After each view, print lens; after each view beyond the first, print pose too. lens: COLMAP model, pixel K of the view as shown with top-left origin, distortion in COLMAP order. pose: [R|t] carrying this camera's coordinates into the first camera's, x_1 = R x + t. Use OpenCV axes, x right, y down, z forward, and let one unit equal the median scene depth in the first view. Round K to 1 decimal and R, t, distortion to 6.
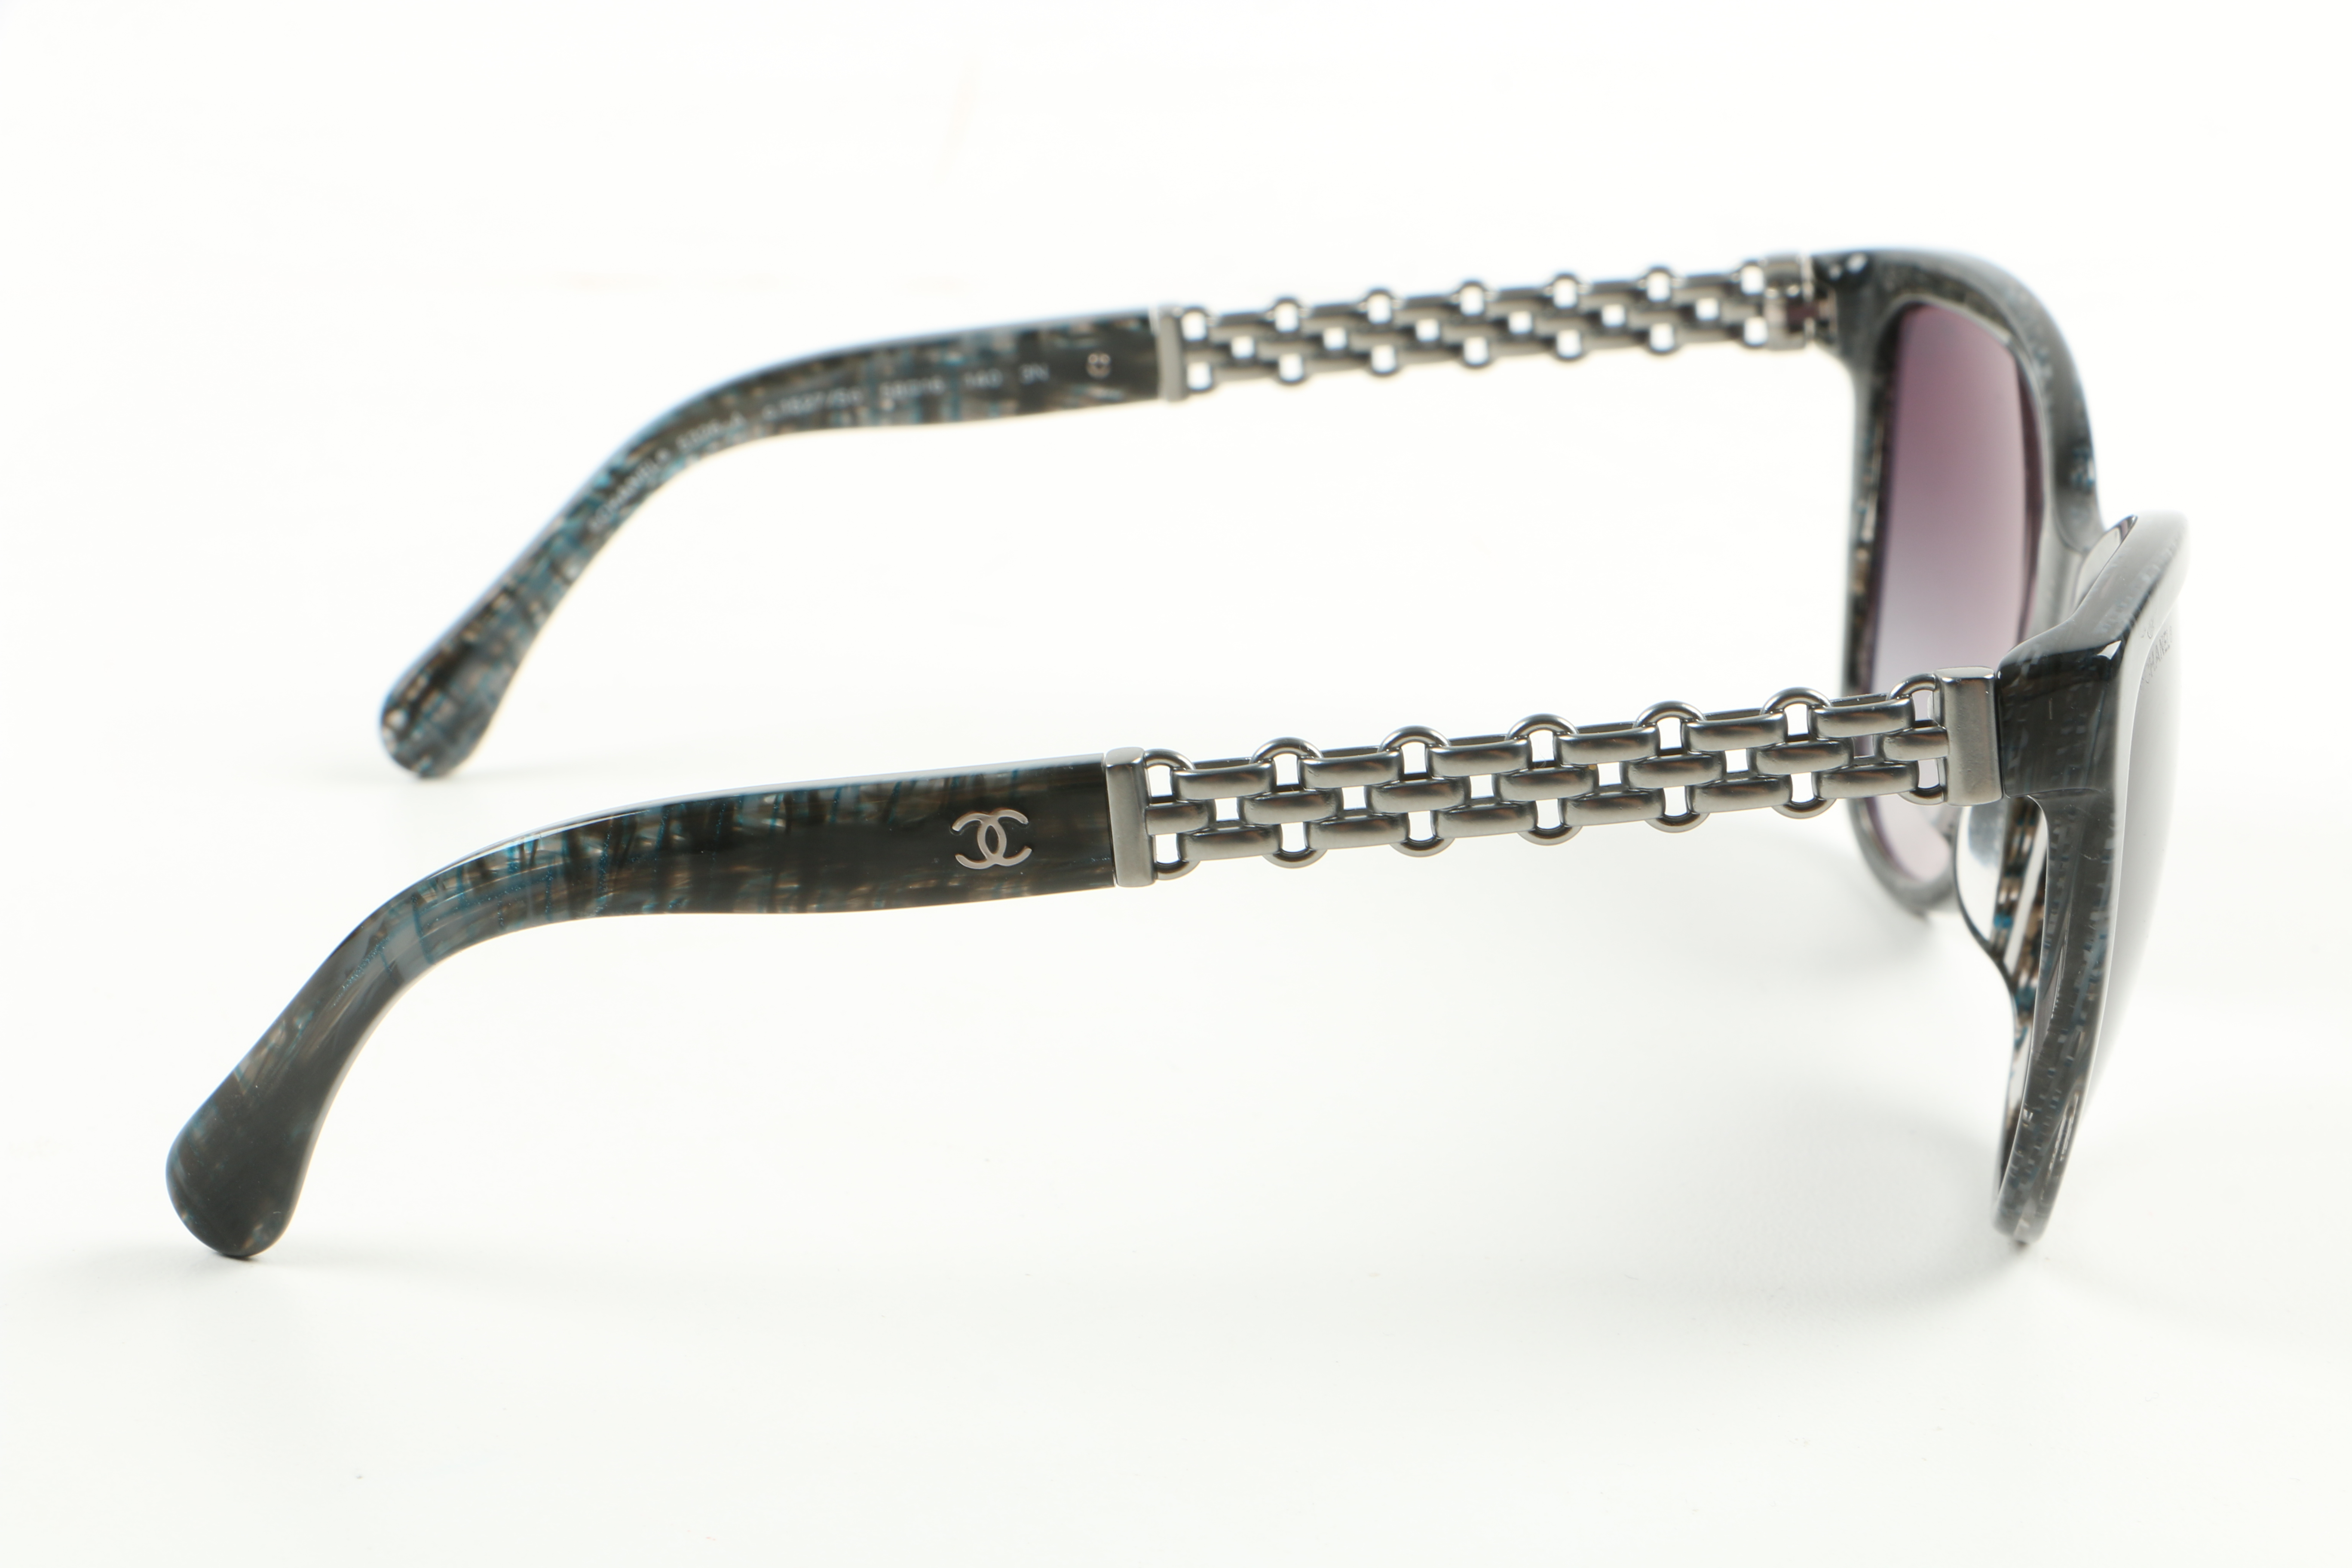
lens RADIAL K [[6974.1, 0, 1175.5], [0, 6974.1, 784.4], [0, 0, 1]] dist [-0.603749, 0.000000]
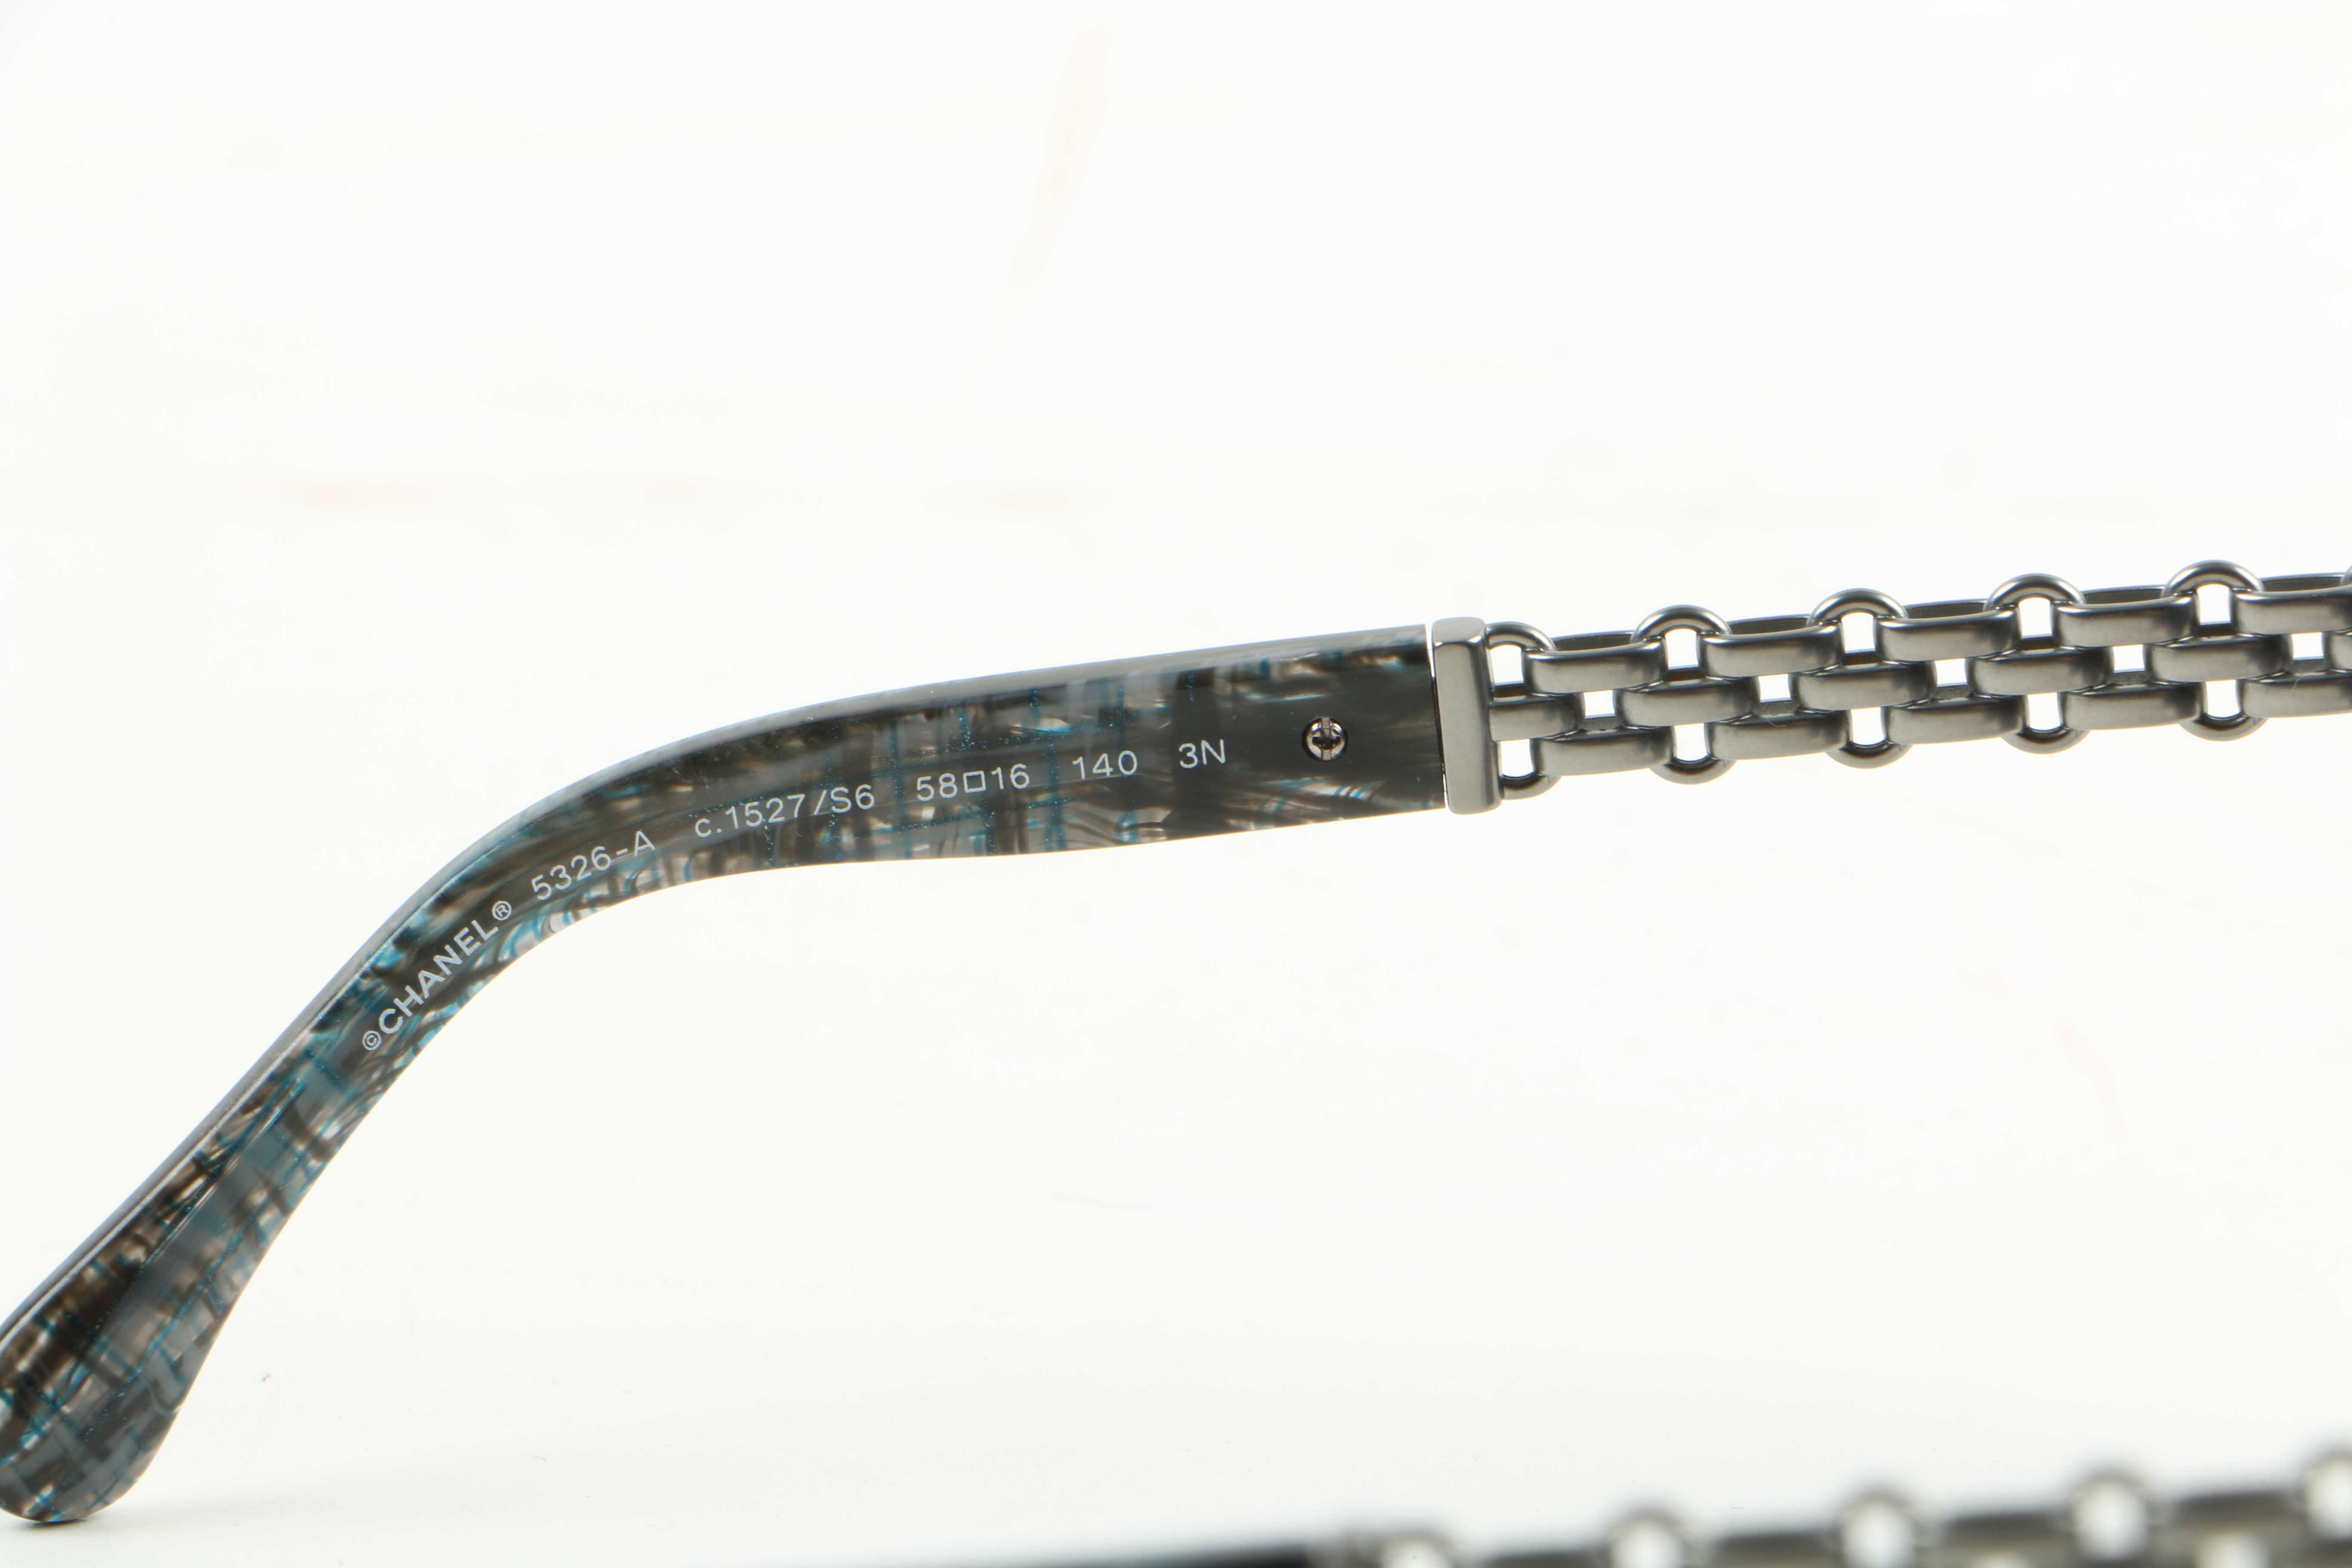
lens RADIAL K [[15036.0, 0, 1173.5], [0, 15036.0, 786.4], [0, 0, 1]] dist [0.595567, 0.000000]
pose [[0.999809, -0.007849, -0.017887, -0.002236], [0.006419, 0.996882, -0.078647, 0.033635], [0.018448, 0.078518, 0.996742, -0.140507]]
